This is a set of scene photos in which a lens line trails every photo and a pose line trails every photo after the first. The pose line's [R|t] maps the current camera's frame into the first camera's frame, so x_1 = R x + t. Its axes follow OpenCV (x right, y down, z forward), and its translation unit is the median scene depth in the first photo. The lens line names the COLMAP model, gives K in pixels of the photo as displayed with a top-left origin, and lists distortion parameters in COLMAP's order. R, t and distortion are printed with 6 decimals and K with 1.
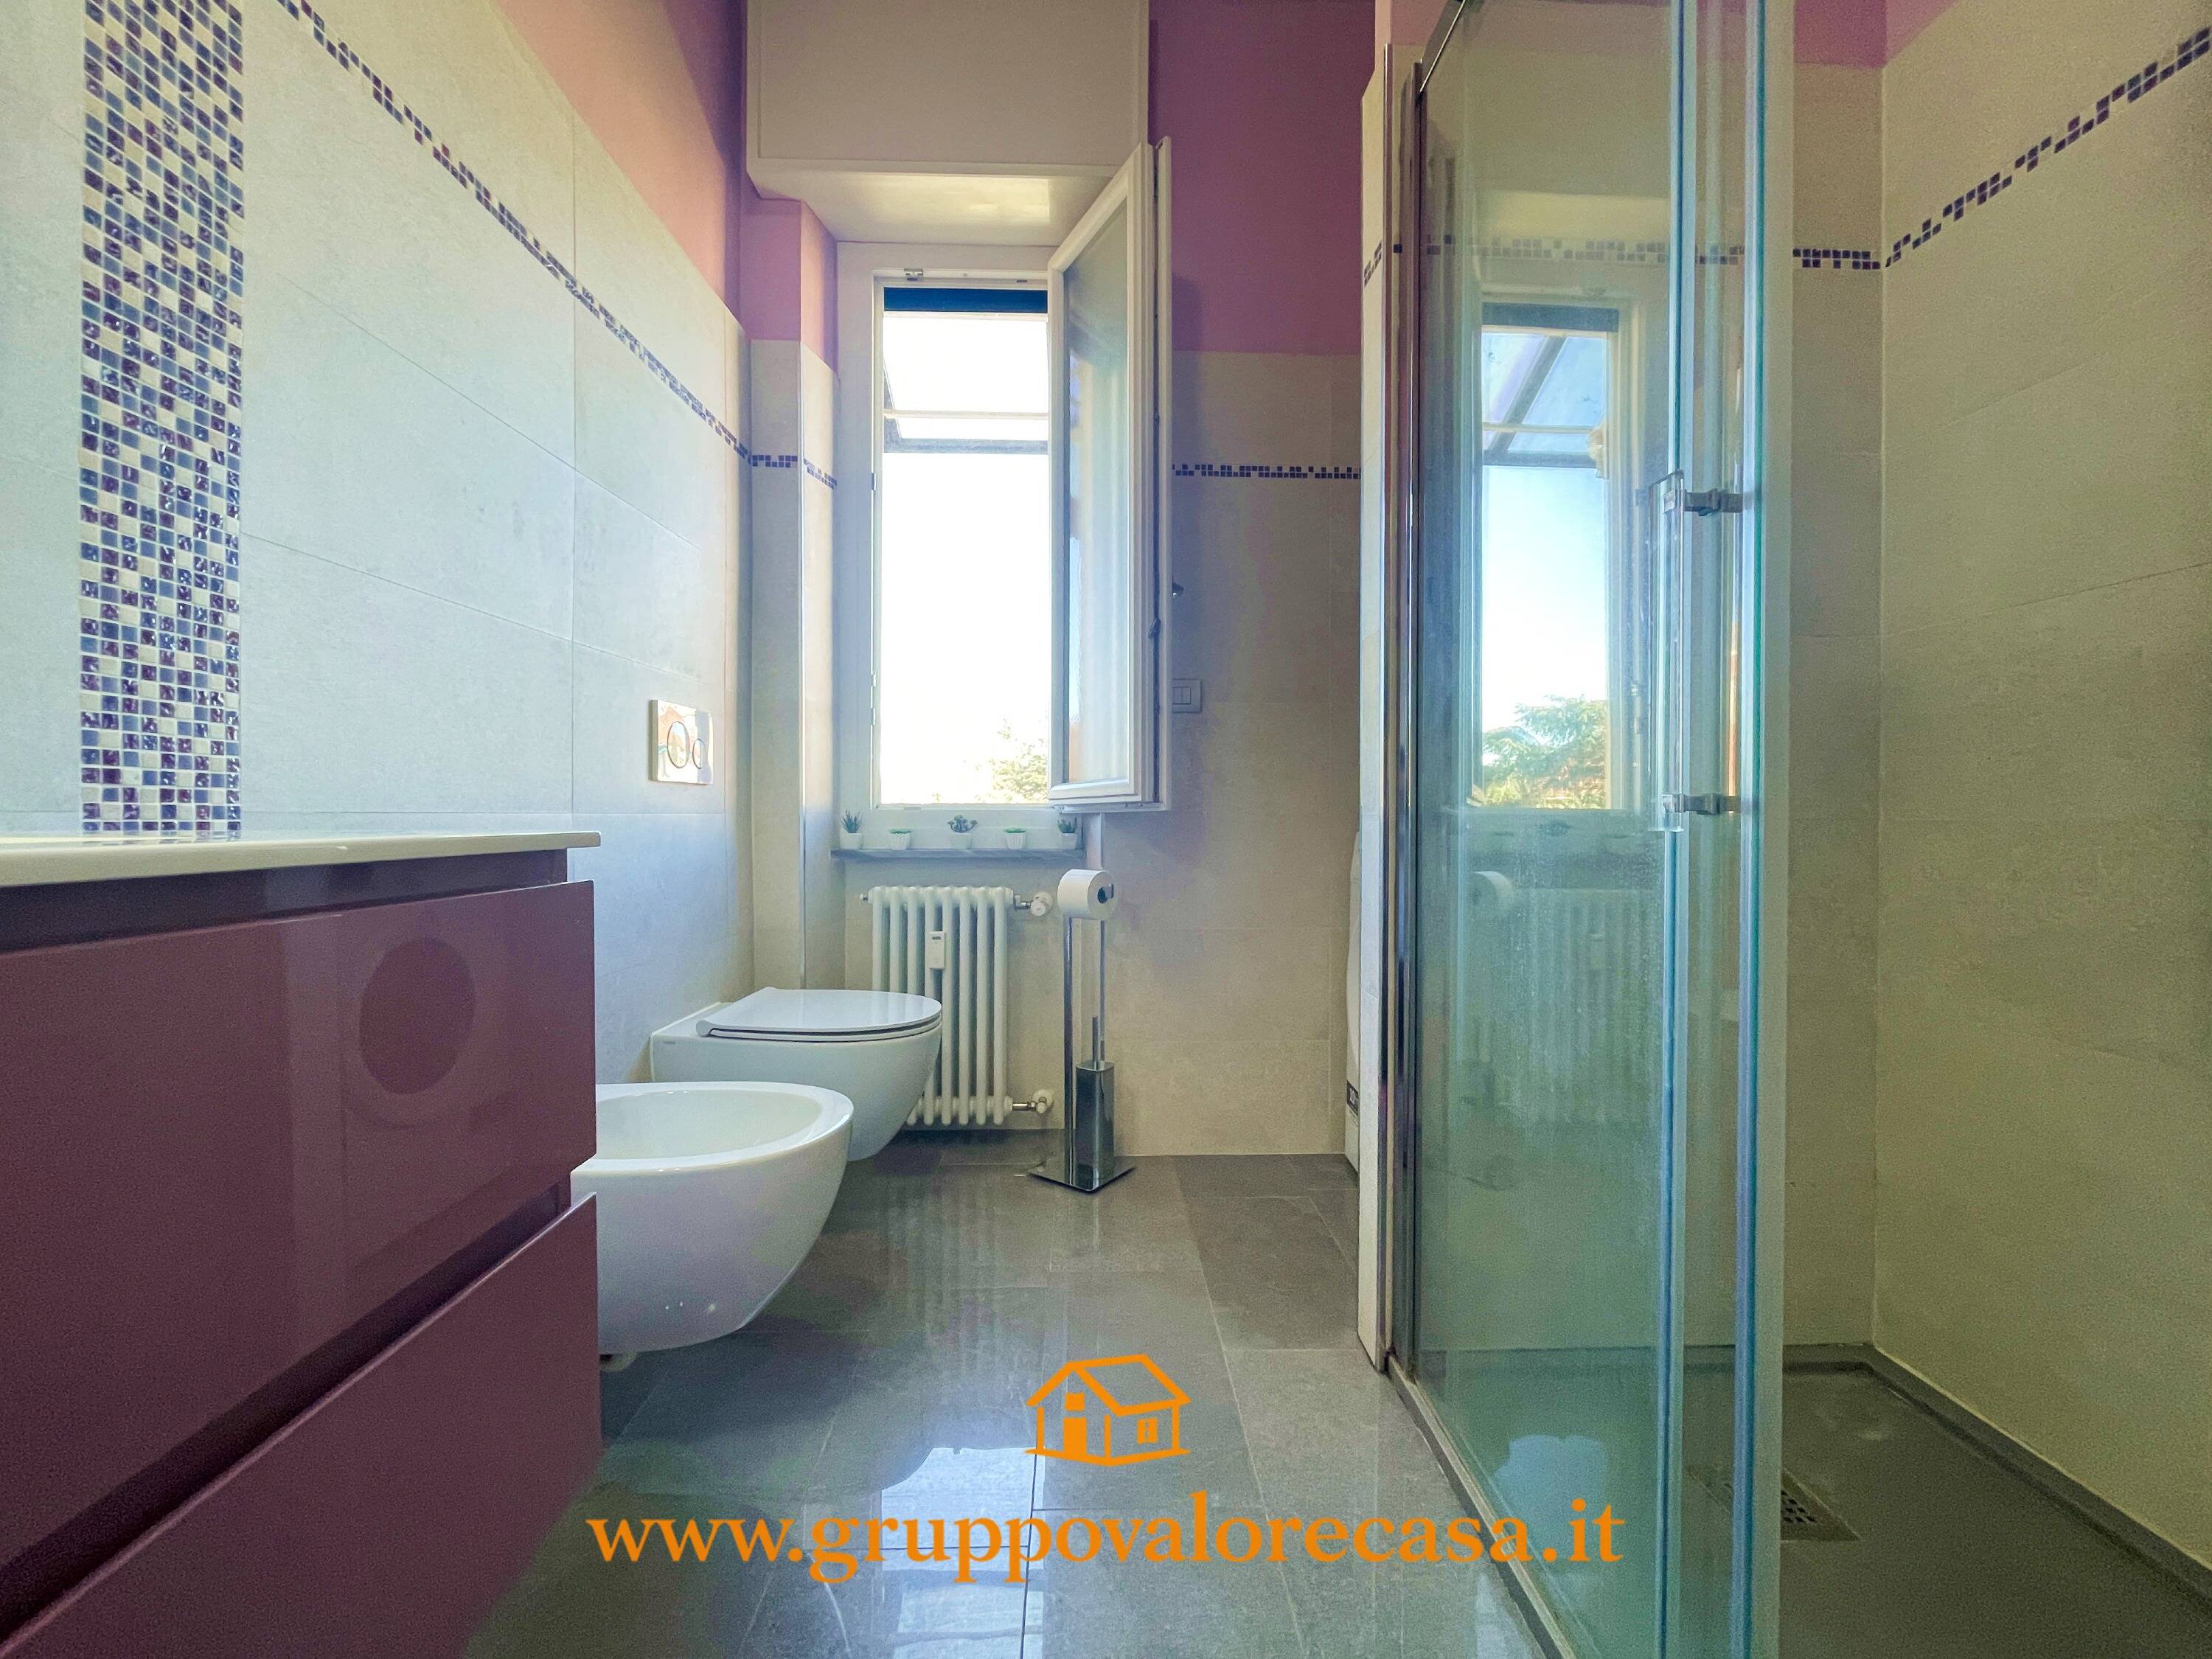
lens RADIAL K [[888.9, 0, 1101.3], [0, 888.9, 819.5], [0, 0, 1]] dist [-0.001881, 0.000142]
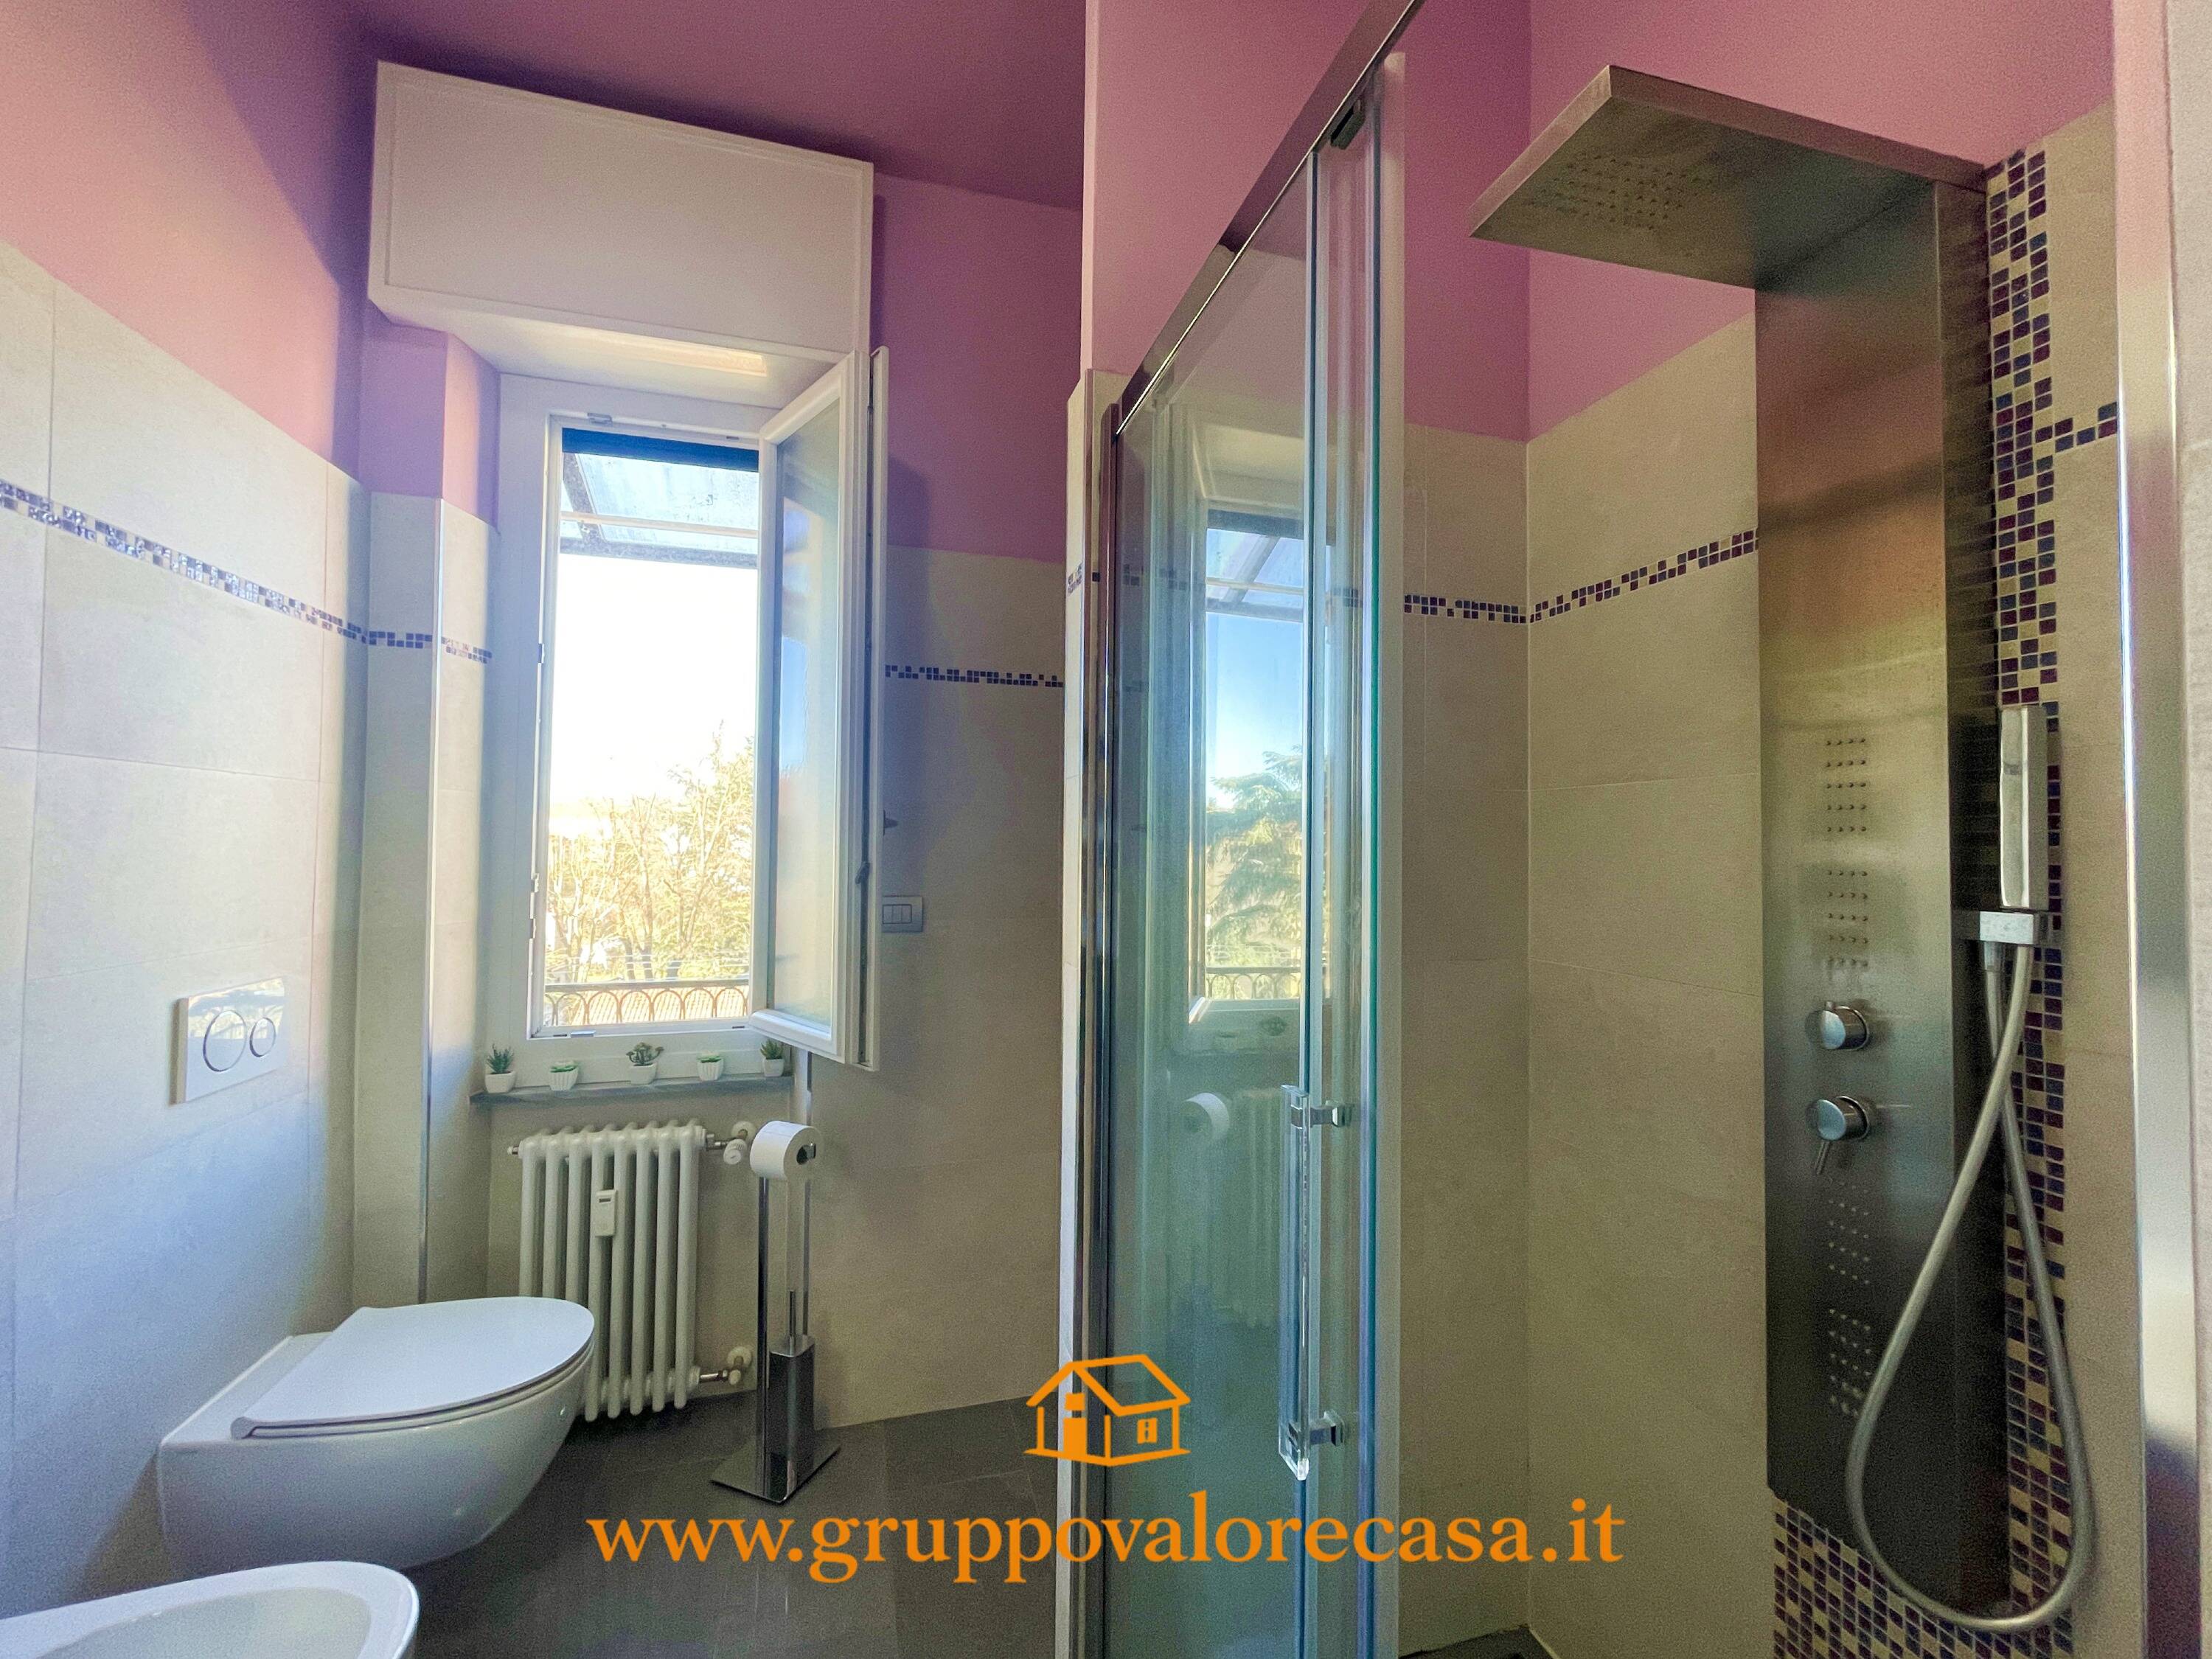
lens RADIAL K [[911.1, 0, 1099.1], [0, 911.1, 820.6], [0, 0, 1]] dist [0.001478, 0.000629]
pose [[0.971038, 0.013656, 0.238536, 0.063891], [-0.006988, 0.999561, -0.028777, -0.215706], [-0.238824, 0.026277, 0.970707, 0.024948]]
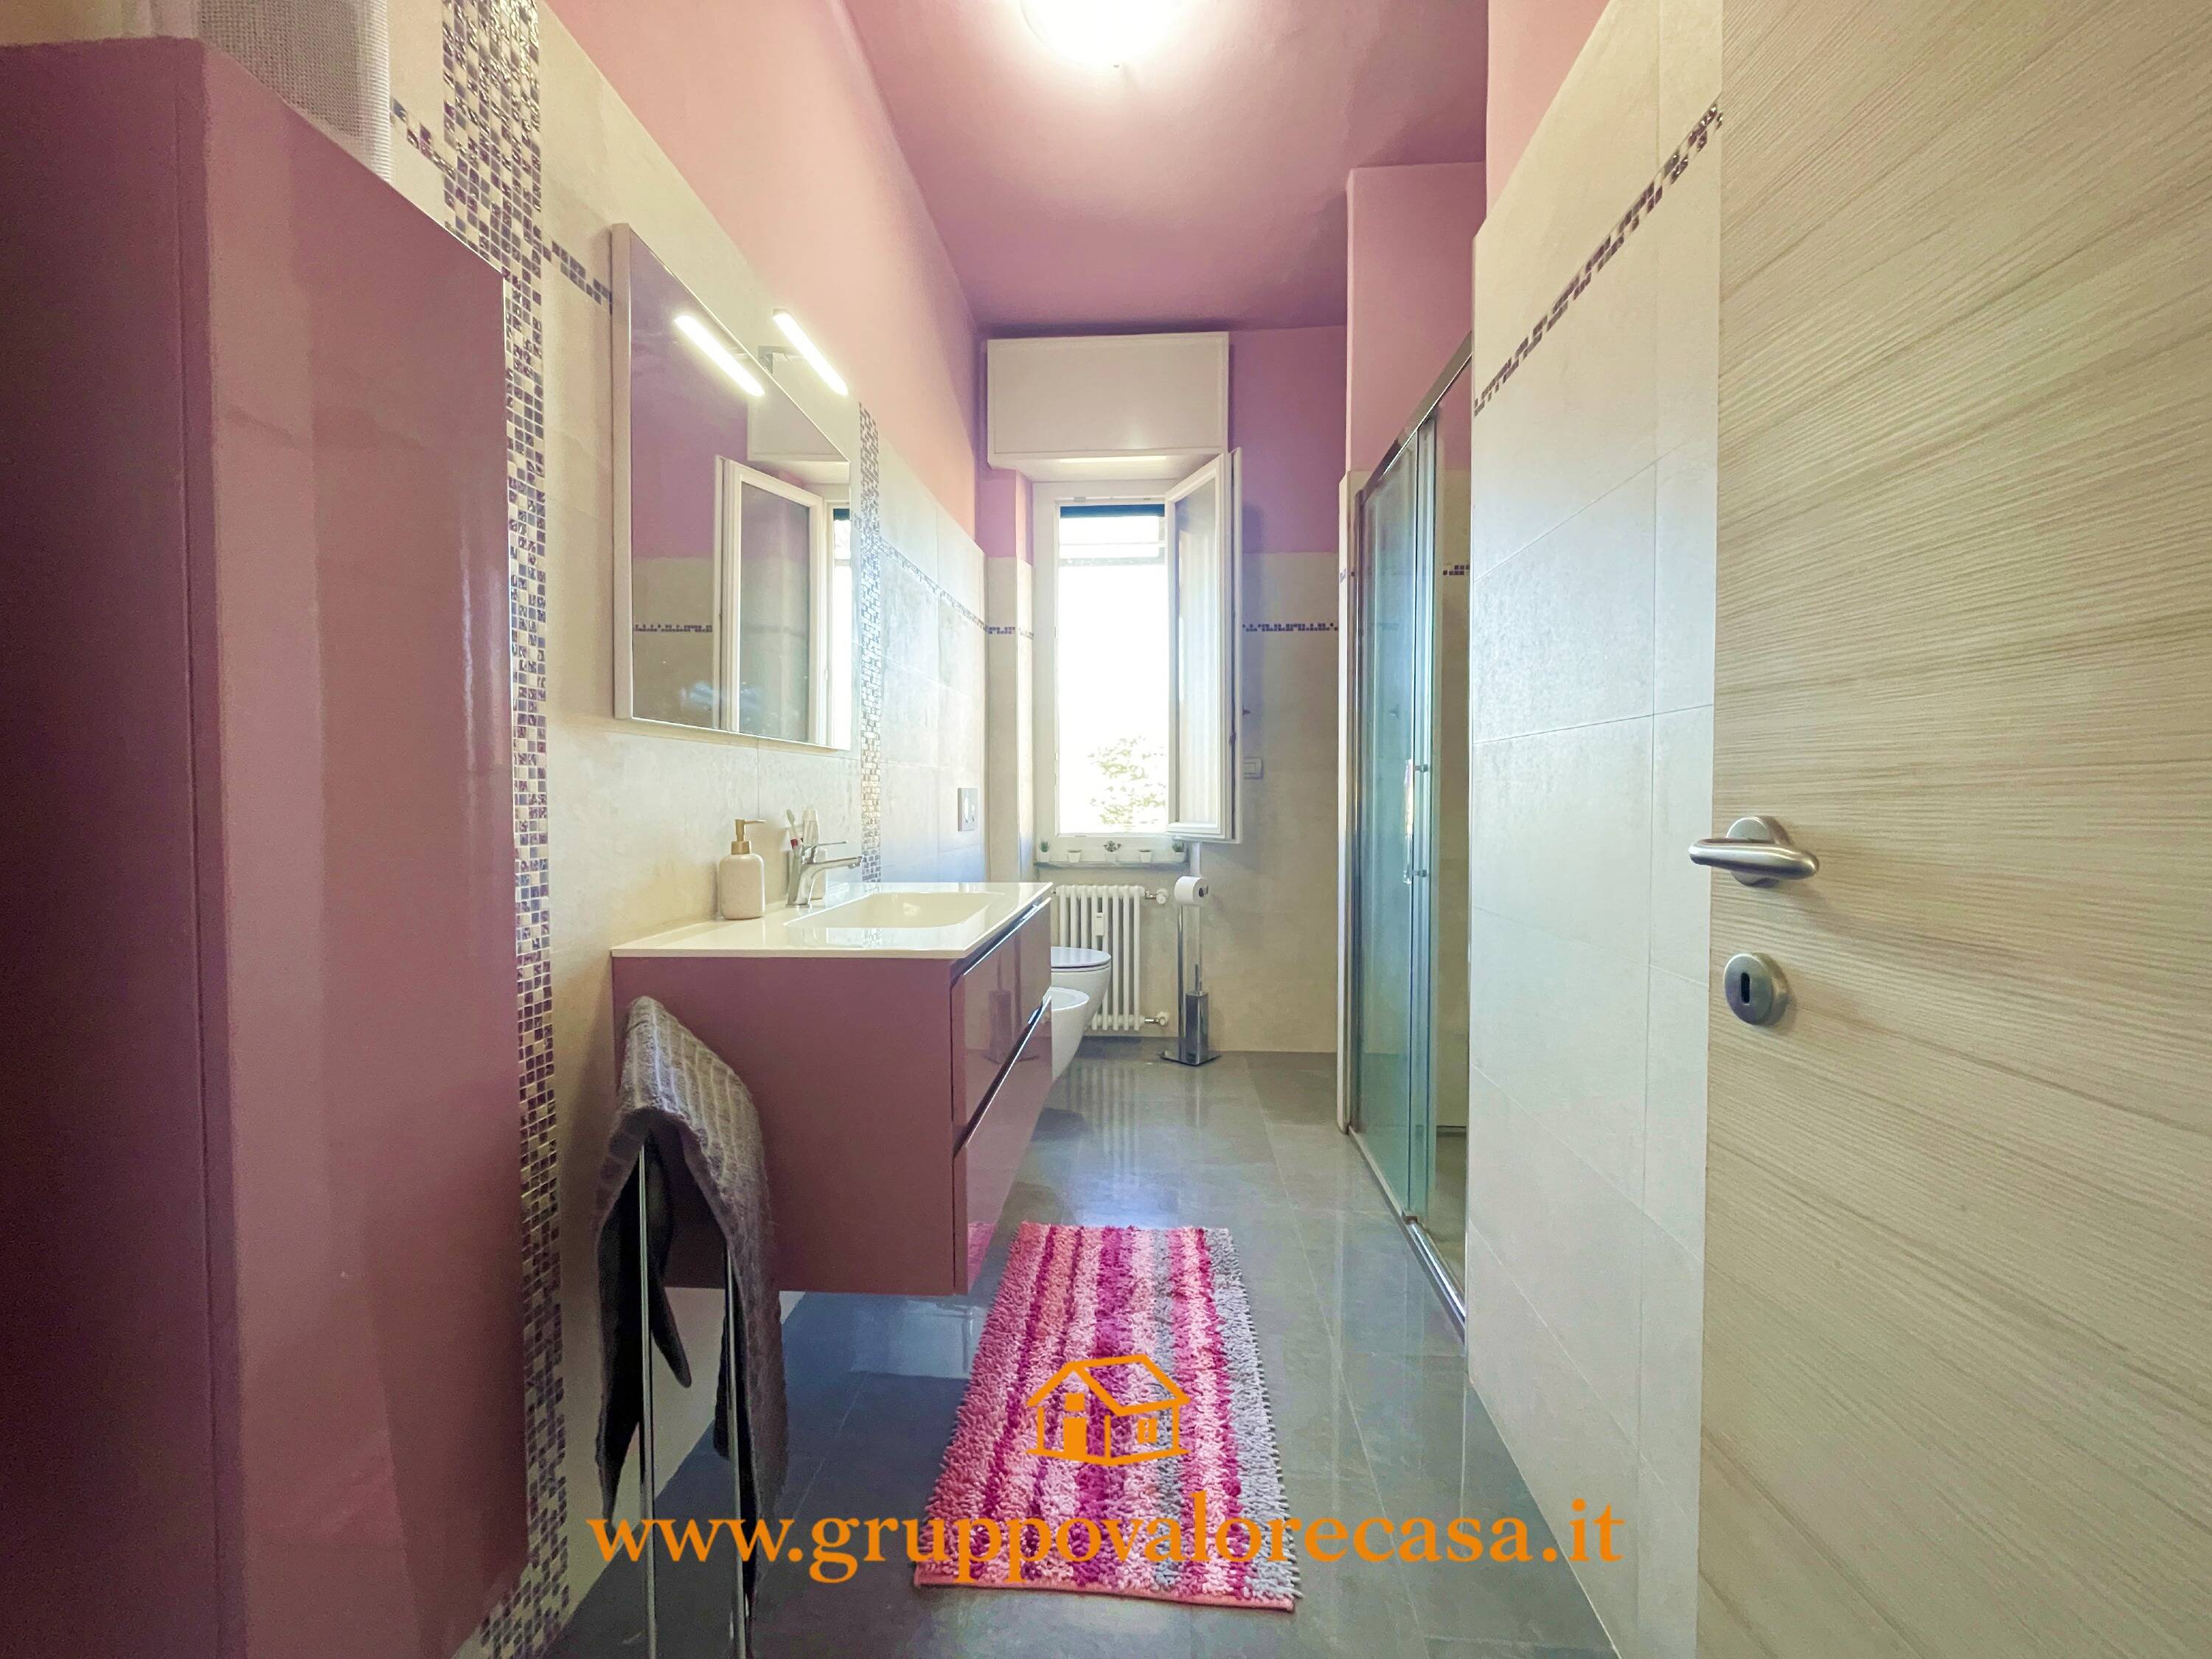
lens RADIAL K [[900.1, 0, 1115.0], [0, 900.1, 821.2], [0, 0, 1]] dist [0.002981, 0.000099]
pose [[0.996914, -0.002138, -0.078478, -0.025964], [0.004118, 0.999677, 0.025085, -0.087257], [0.078399, -0.025331, 0.996600, -0.665296]]
